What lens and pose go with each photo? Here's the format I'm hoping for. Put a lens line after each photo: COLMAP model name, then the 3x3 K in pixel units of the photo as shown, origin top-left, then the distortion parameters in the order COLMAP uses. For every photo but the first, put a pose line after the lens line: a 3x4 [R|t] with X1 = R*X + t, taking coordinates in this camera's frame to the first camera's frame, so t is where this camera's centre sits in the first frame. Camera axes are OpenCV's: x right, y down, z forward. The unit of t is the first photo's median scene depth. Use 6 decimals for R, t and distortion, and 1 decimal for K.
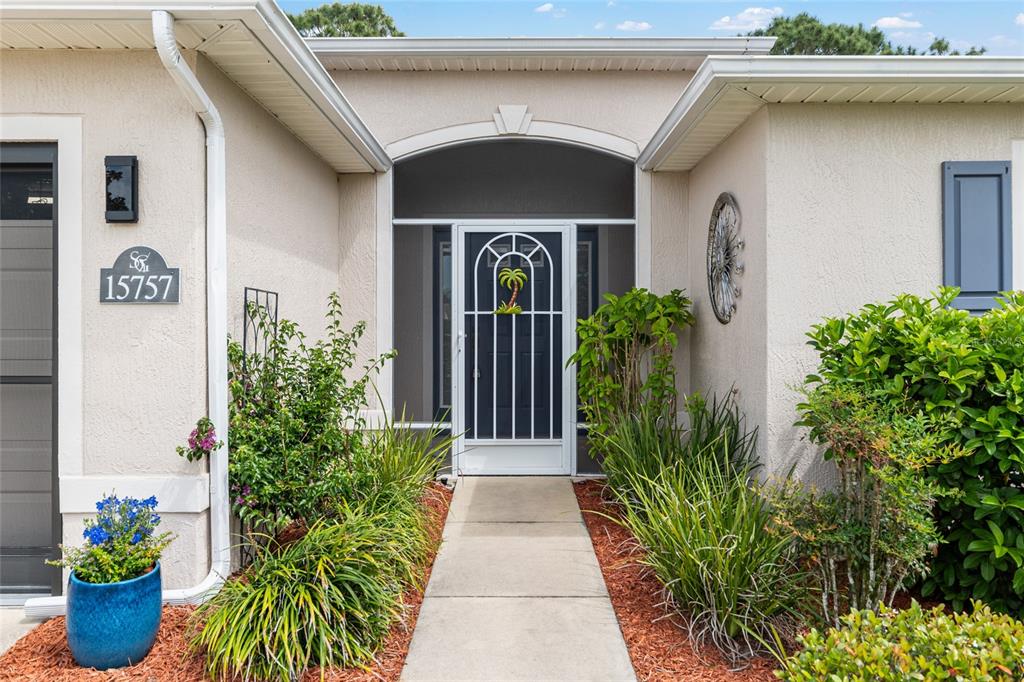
lens RADIAL K [[797.7, 0, 512.9], [0, 797.7, 338.0], [0, 0, 1]] dist [-0.001031, -0.000029]
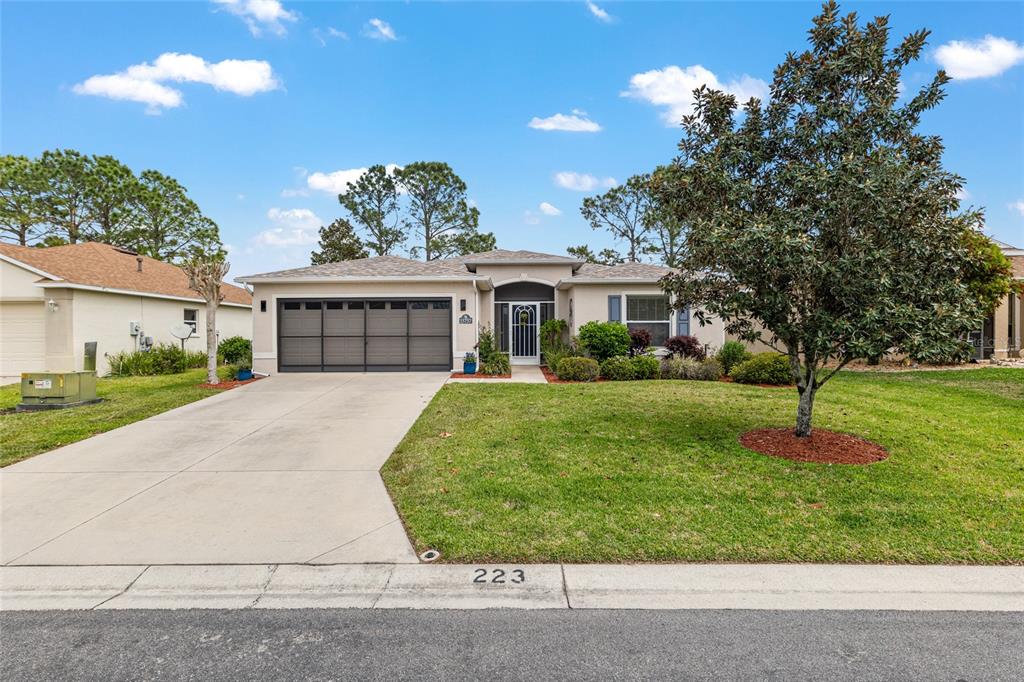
lens RADIAL K [[523.7, 0, 511.0], [0, 523.7, 341.2], [0, 0, 1]] dist [0.002228, -0.002600]
pose [[0.999978, -0.004218, -0.005089, -0.054329], [0.004213, 0.999991, -0.000968, 0.054109], [0.005093, 0.000947, 0.999987, -1.661402]]
